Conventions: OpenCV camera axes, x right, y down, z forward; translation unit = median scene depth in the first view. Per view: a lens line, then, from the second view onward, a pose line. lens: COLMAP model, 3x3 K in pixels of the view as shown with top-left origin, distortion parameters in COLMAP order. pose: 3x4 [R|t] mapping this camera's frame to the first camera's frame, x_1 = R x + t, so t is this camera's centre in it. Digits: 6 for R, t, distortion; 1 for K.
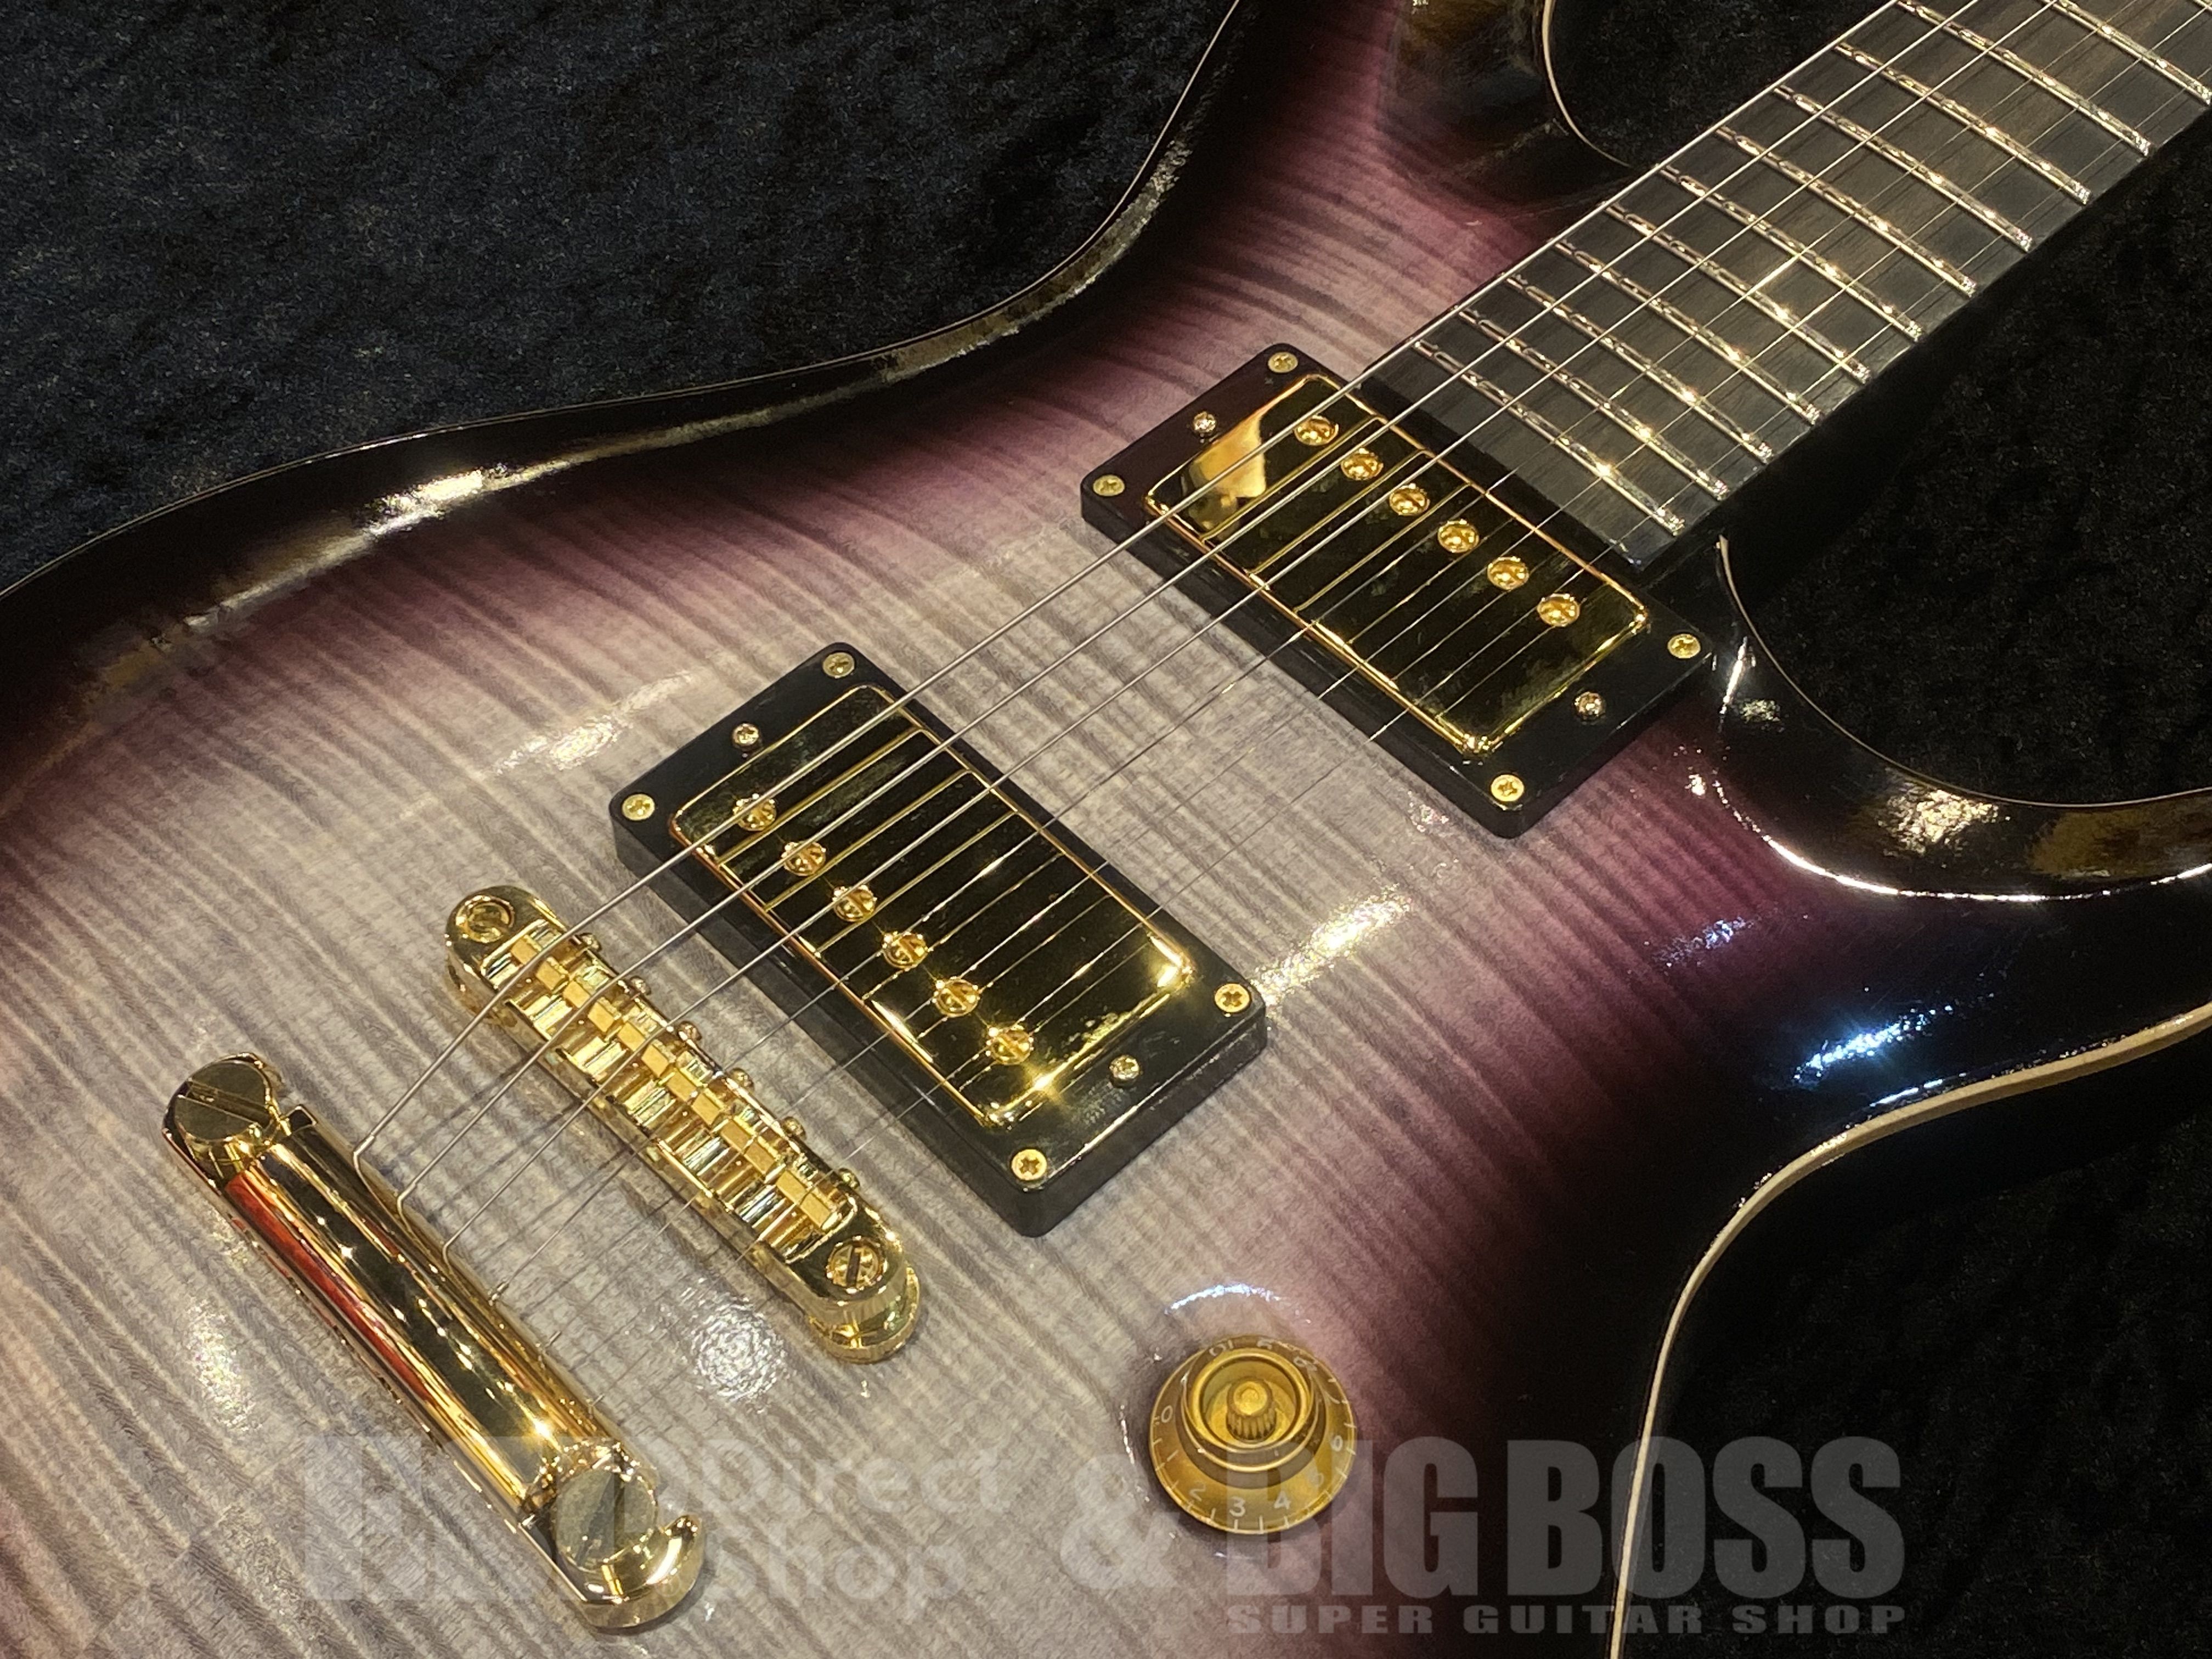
lens RADIAL K [[3508.1, 0, 1106.0], [0, 3508.1, 829.5], [0, 0, 1]] dist [0.236711, -0.869438]
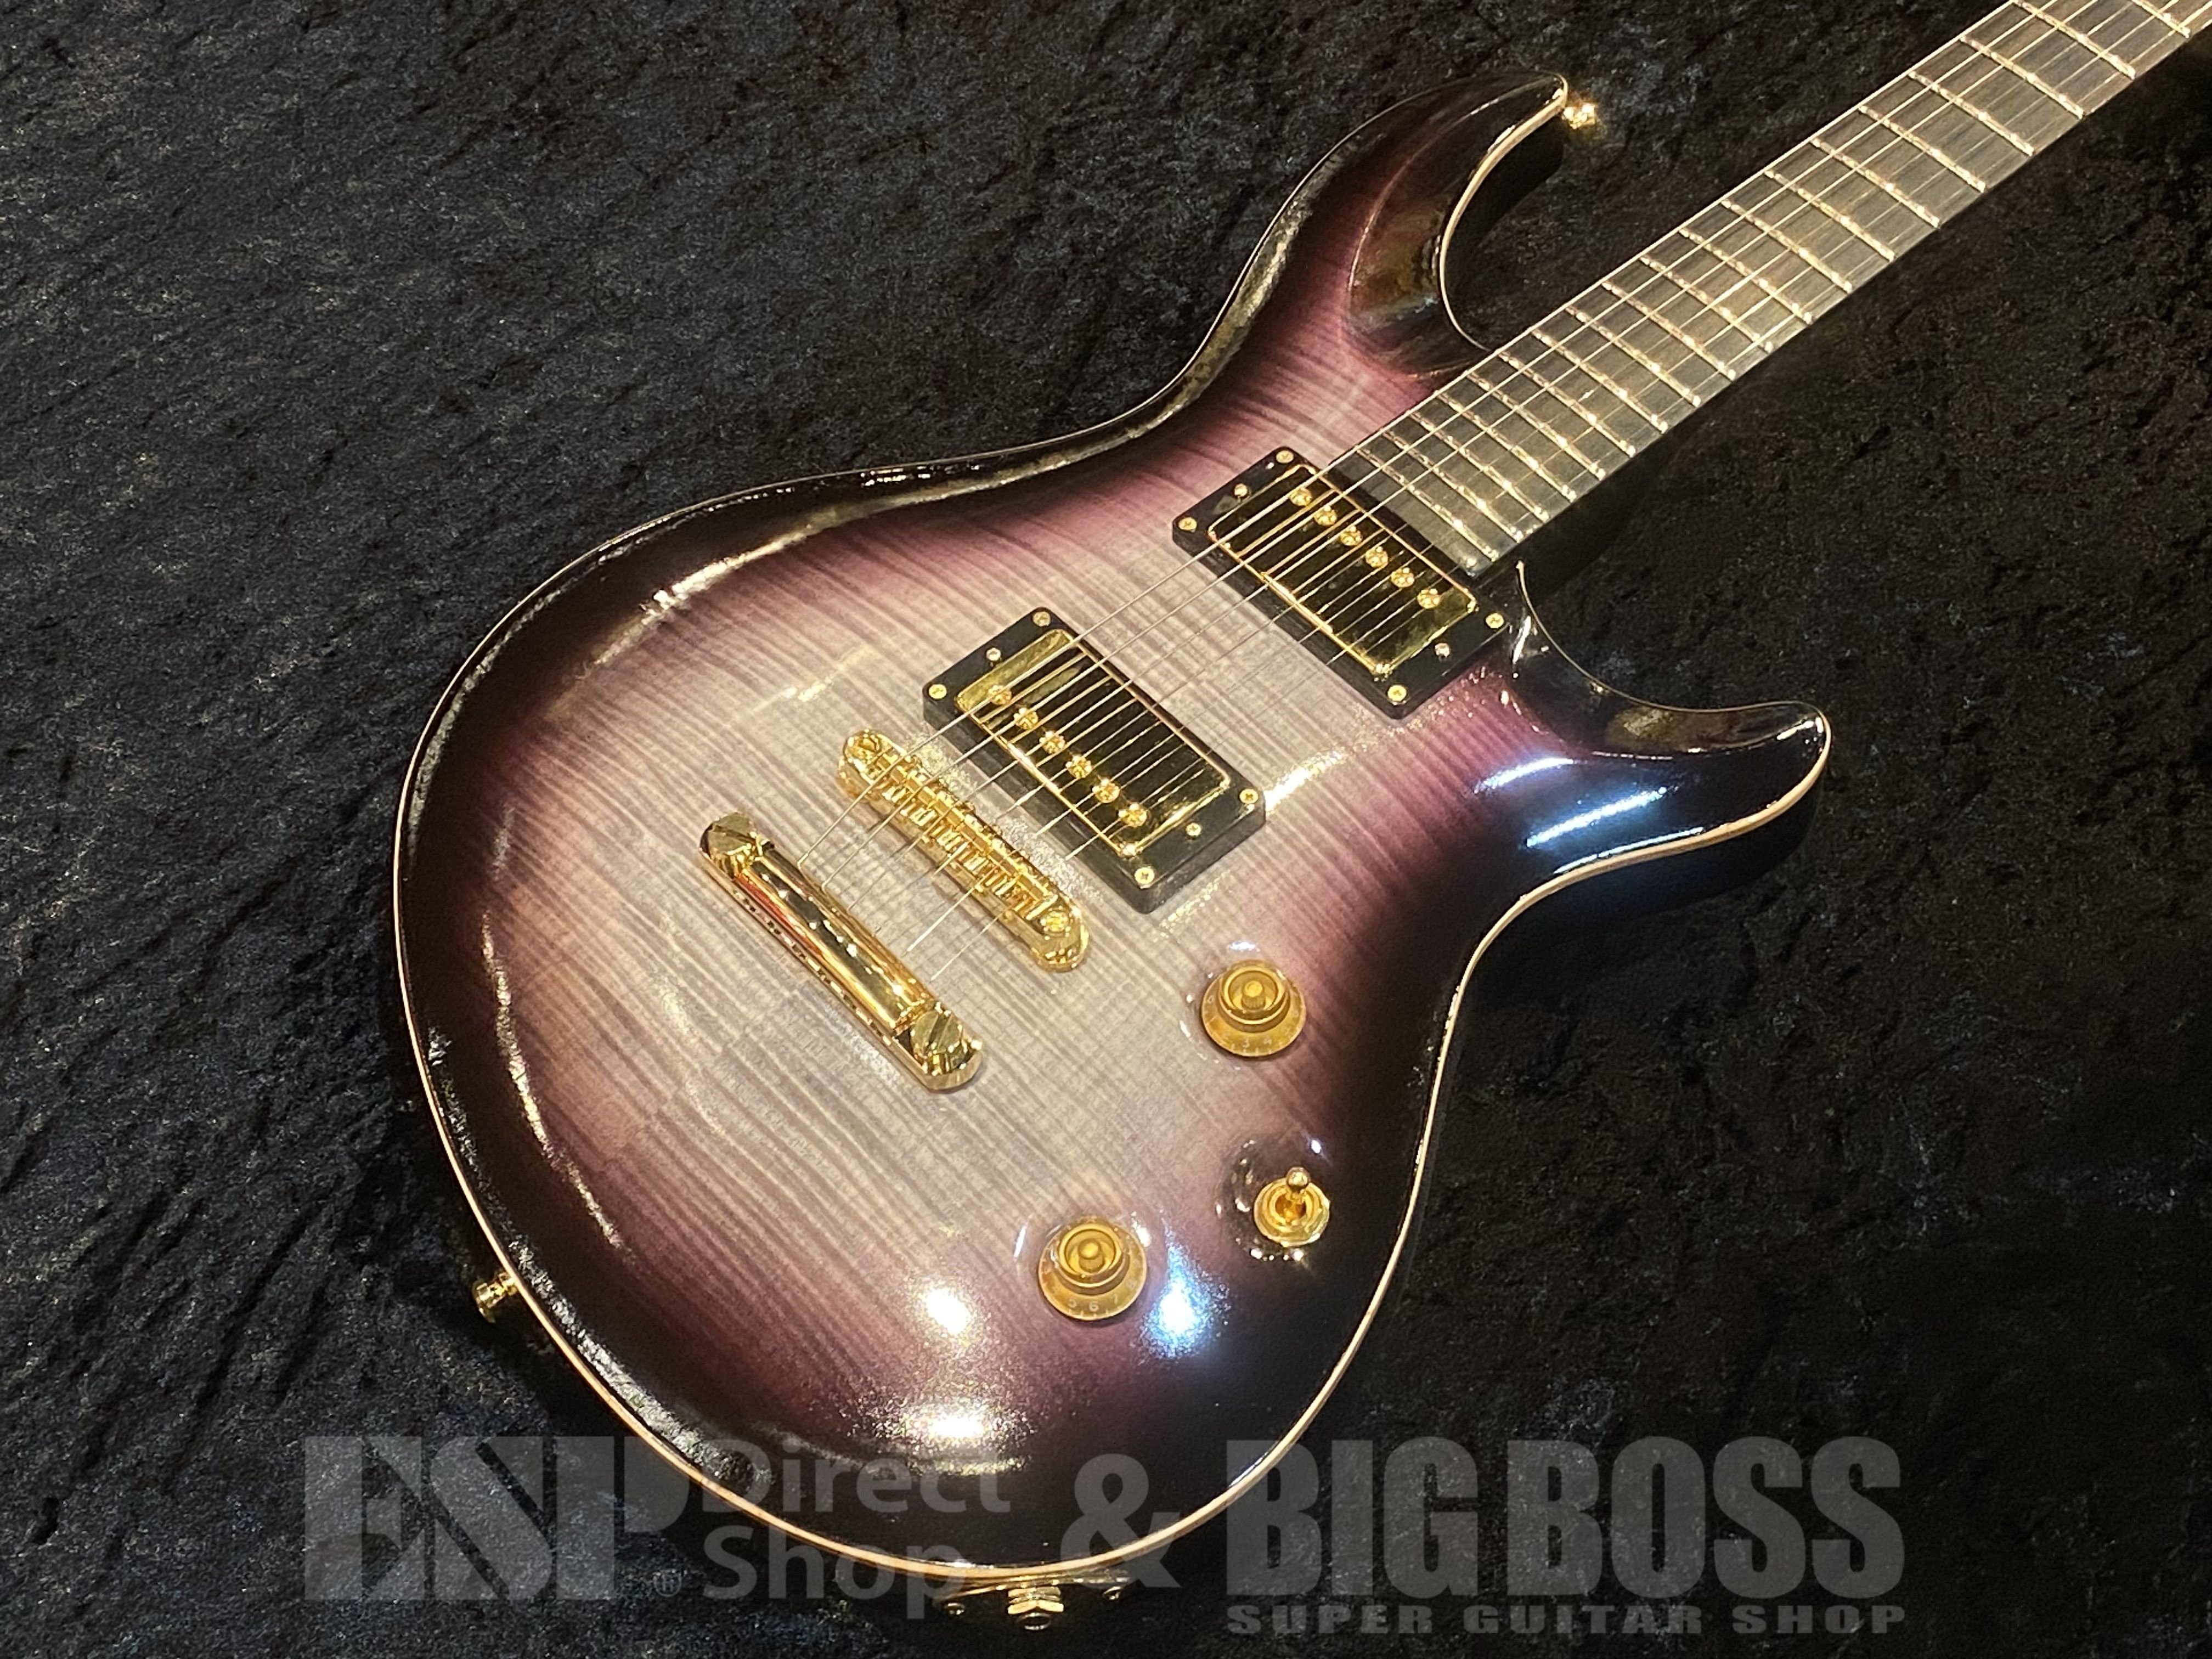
lens RADIAL K [[3510.7, 0, 1106.0], [0, 3510.7, 829.5], [0, 0, 1]] dist [0.189729, -0.047496]
pose [[0.999653, 0.026336, 0.000544, -0.041061], [-0.026341, 0.999564, 0.013326, 0.039981], [-0.000192, -0.013336, 0.999911, -0.880112]]
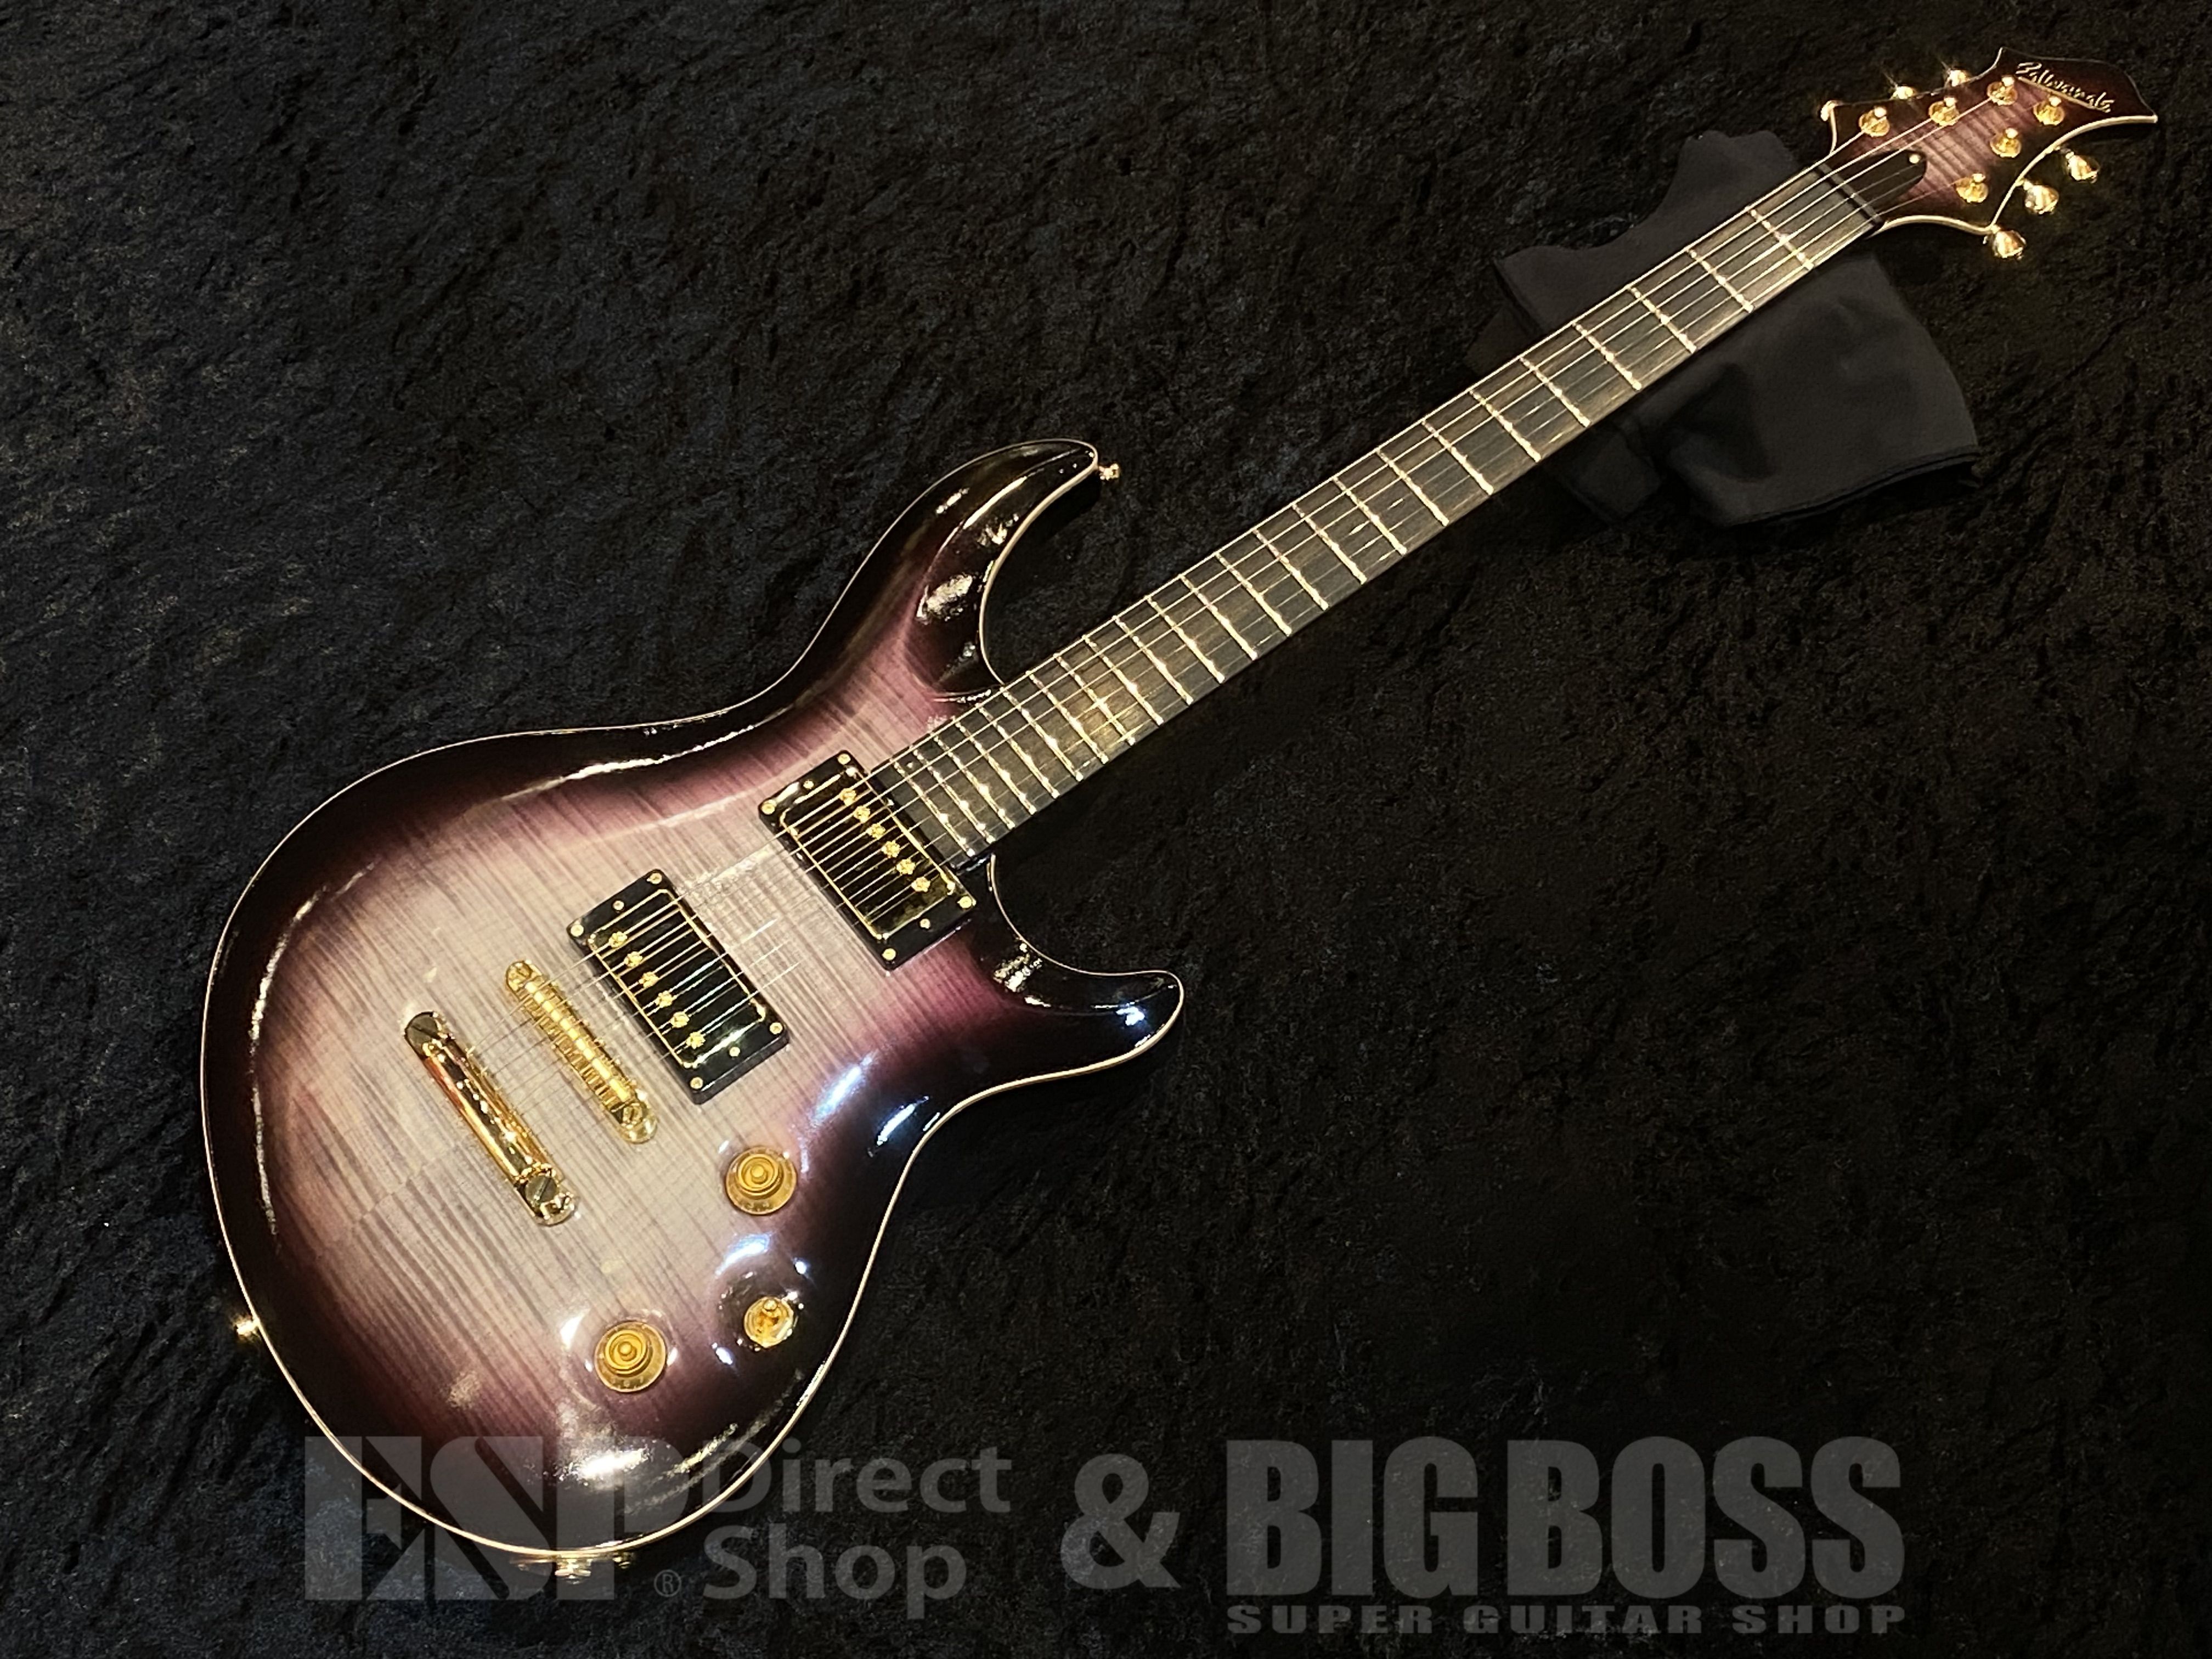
lens RADIAL K [[3510.7, 0, 1106.0], [0, 3510.7, 829.5], [0, 0, 1]] dist [0.189729, -0.047496]
pose [[0.995248, 0.096761, -0.010881, 0.301027], [-0.093722, 0.982257, 0.162441, -0.568139], [0.026405, -0.160649, 0.986658, -1.698097]]
